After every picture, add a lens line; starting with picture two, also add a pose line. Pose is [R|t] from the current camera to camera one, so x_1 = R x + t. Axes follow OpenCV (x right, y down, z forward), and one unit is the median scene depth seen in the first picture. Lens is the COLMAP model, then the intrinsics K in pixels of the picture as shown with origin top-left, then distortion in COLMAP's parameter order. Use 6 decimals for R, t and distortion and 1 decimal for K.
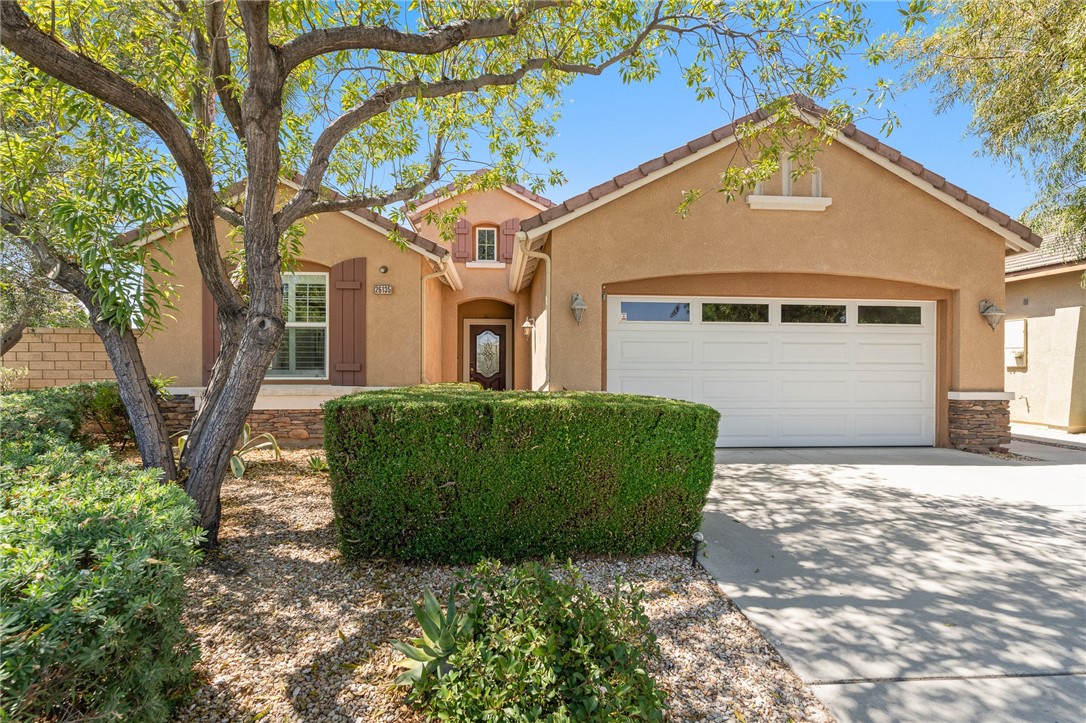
lens RADIAL K [[476.2, 0, 538.3], [0, 476.2, 365.8], [0, 0, 1]] dist [-0.003908, -0.000210]
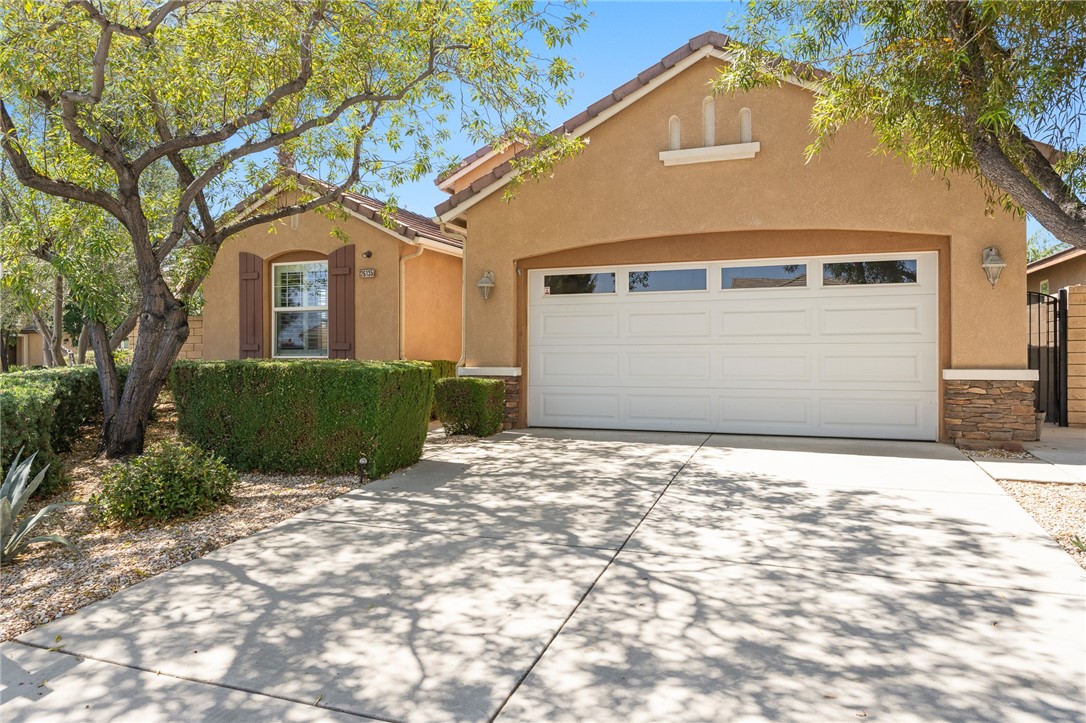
lens RADIAL K [[699.5, 0, 546.7], [0, 699.5, 342.0], [0, 0, 1]] dist [0.002498, -0.000735]
pose [[0.914413, -0.013833, -0.404545, 0.745953], [0.009488, 0.999874, -0.012744, 0.019077], [0.404670, 0.007815, 0.914429, -0.297085]]
